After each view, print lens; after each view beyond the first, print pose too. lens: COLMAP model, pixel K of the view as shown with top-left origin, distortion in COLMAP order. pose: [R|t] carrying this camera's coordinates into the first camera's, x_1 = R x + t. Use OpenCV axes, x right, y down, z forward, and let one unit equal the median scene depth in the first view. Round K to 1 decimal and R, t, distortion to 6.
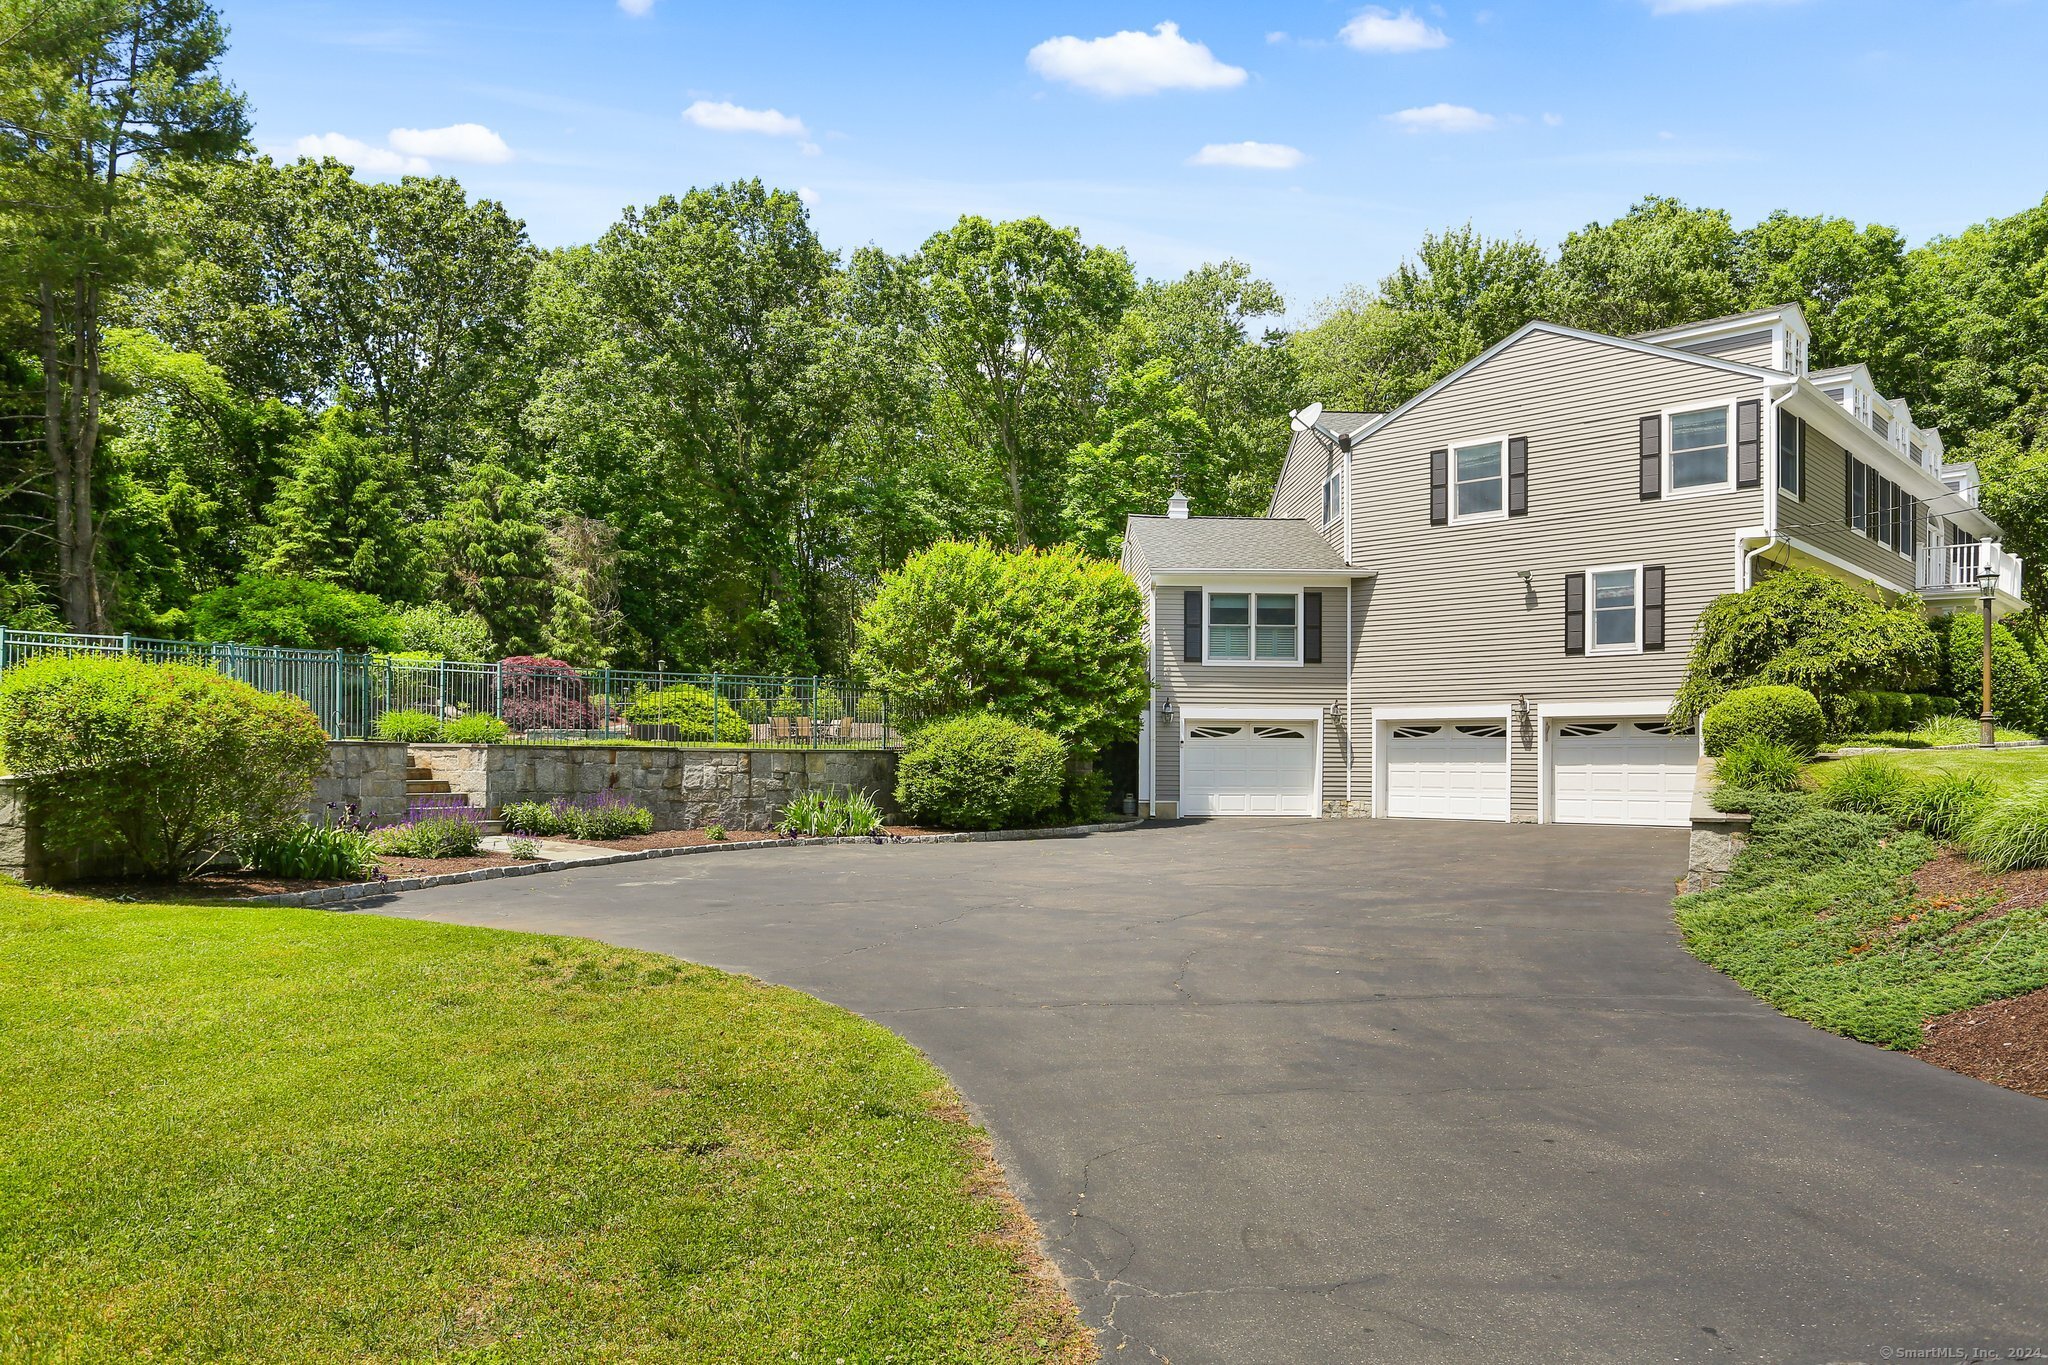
lens RADIAL K [[1381.0, 0, 1022.8], [0, 1381.0, 764.8], [0, 0, 1]] dist [-0.039033, 0.058513]
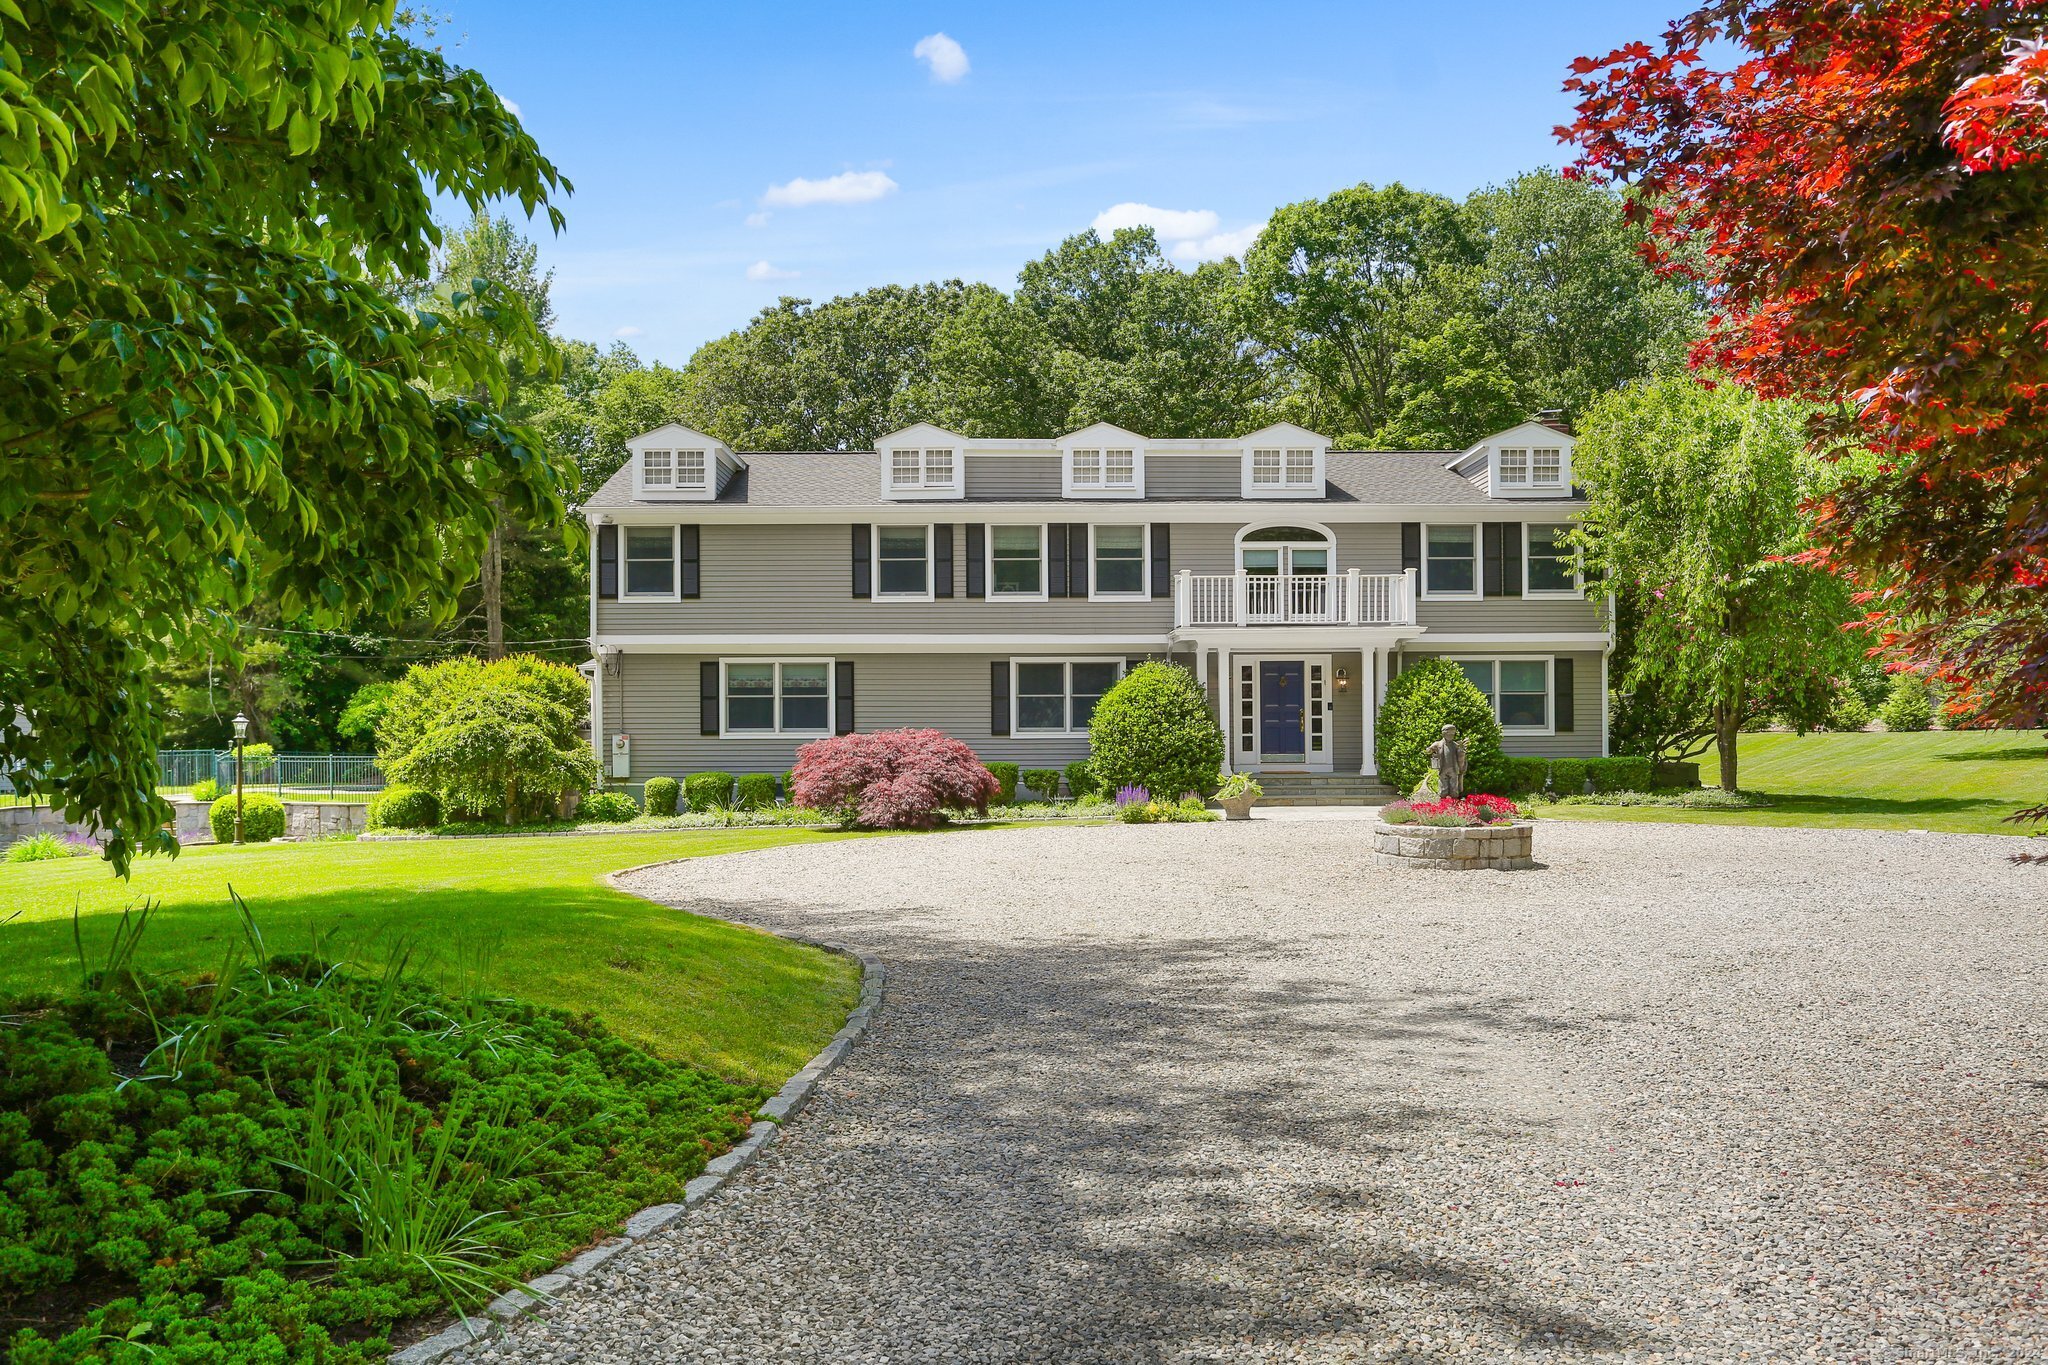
lens RADIAL K [[1541.4, 0, 1031.7], [0, 1541.4, 748.6], [0, 0, 1]] dist [-0.003768, -0.001128]
pose [[0.699676, -0.004706, -0.714445, 1.473763], [0.011470, 0.999923, 0.004646, -0.064569], [0.714368, -0.011446, 0.699676, 0.283152]]
